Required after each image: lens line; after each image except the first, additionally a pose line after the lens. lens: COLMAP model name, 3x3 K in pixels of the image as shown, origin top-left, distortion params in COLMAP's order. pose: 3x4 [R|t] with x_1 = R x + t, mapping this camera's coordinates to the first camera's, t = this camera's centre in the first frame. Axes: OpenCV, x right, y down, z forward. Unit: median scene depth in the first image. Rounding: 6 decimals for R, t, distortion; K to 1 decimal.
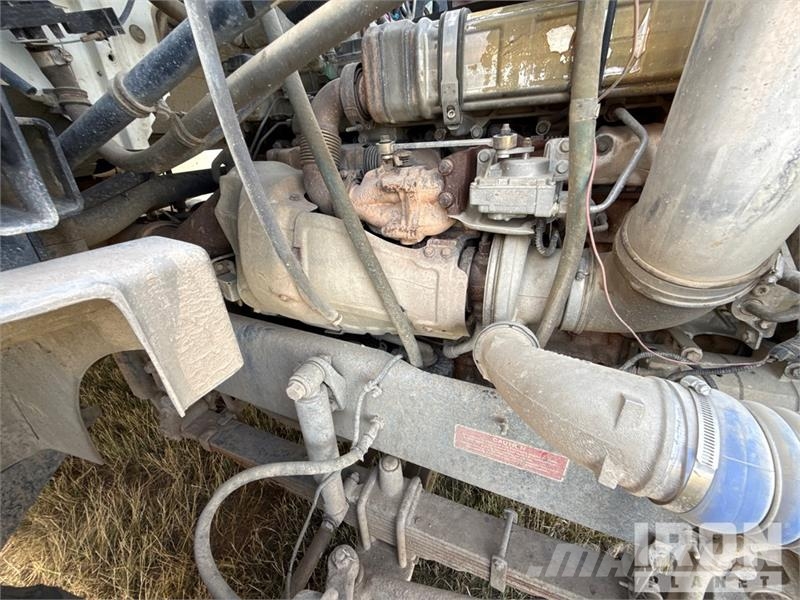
lens RADIAL K [[315.3, 0, 399.9], [0, 315.3, 298.9], [0, 0, 1]] dist [-0.000210, -0.000014]
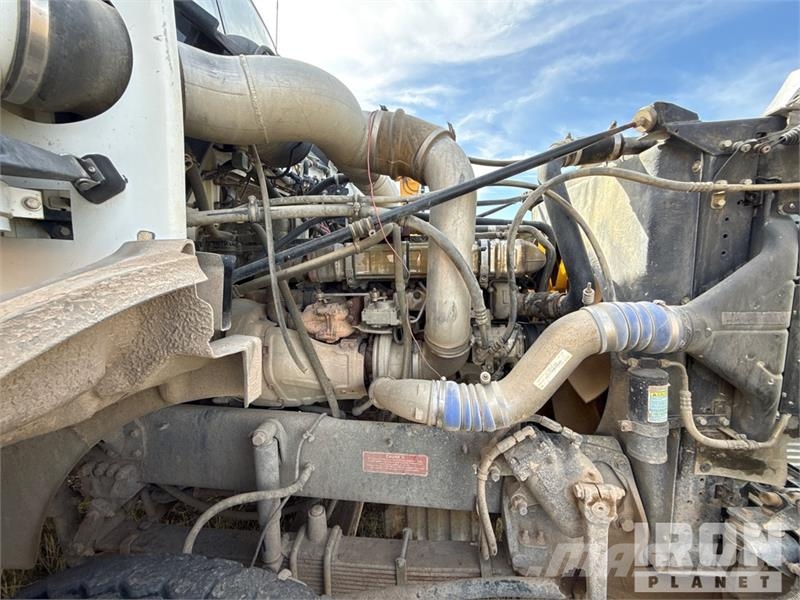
lens RADIAL K [[315.3, 0, 399.9], [0, 315.3, 298.9], [0, 0, 1]] dist [-0.000210, -0.000014]
pose [[0.949360, 0.004530, 0.314156, -0.175356], [0.111614, 0.929813, -0.350700, 0.290281], [-0.293695, 0.368005, 0.882222, -0.863993]]
